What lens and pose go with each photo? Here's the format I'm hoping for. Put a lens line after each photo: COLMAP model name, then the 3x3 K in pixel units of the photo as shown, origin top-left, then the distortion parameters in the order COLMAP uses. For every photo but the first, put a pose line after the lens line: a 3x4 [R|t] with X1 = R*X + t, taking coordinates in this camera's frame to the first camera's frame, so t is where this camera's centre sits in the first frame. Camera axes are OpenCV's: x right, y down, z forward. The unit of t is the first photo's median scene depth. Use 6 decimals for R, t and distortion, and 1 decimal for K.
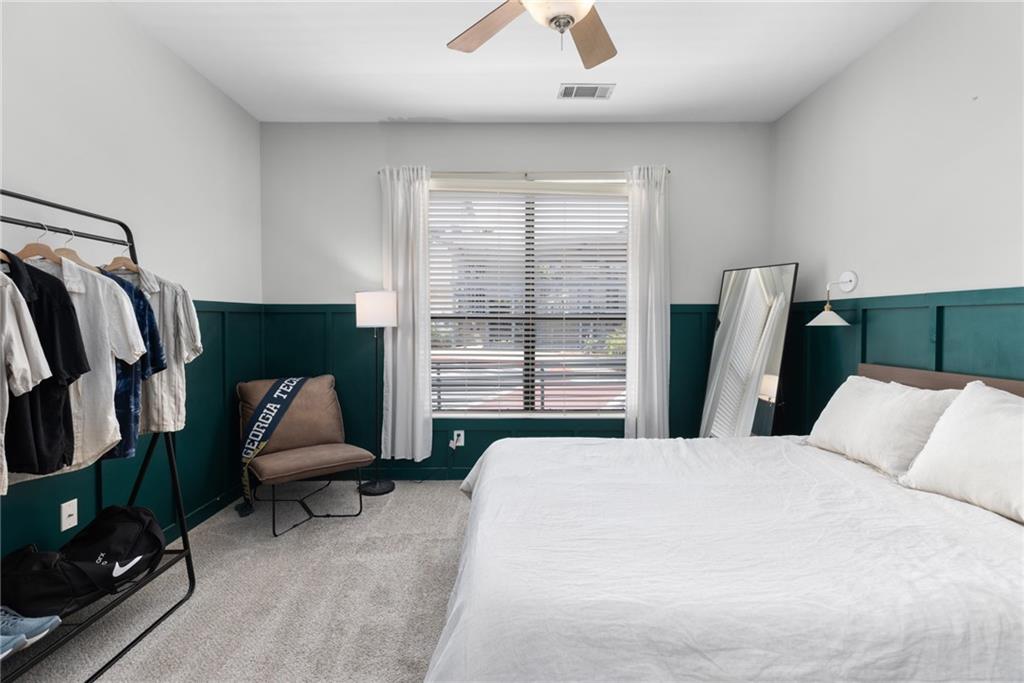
lens RADIAL K [[469.2, 0, 504.4], [0, 469.2, 336.3], [0, 0, 1]] dist [0.008287, -0.002120]
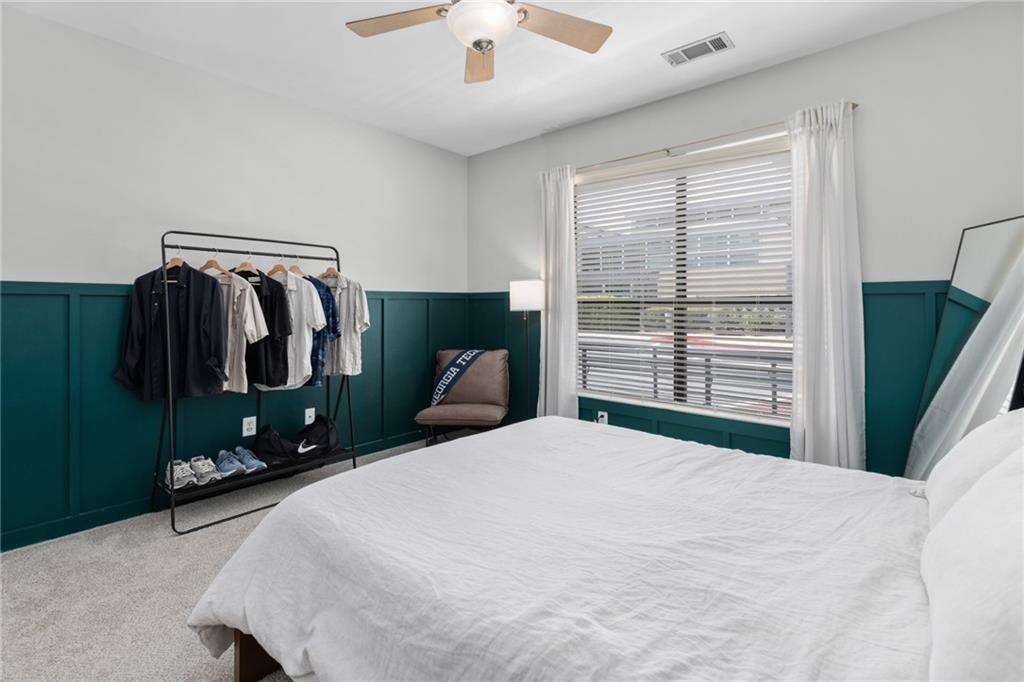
lens RADIAL K [[452.4, 0, 494.1], [0, 452.4, 306.2], [0, 0, 1]] dist [0.006155, 0.000009]
pose [[0.757622, 0.000114, -0.652693, 0.401805], [-0.020135, 0.999528, -0.023197, -0.002770], [0.652382, 0.030717, 0.757267, 0.092919]]
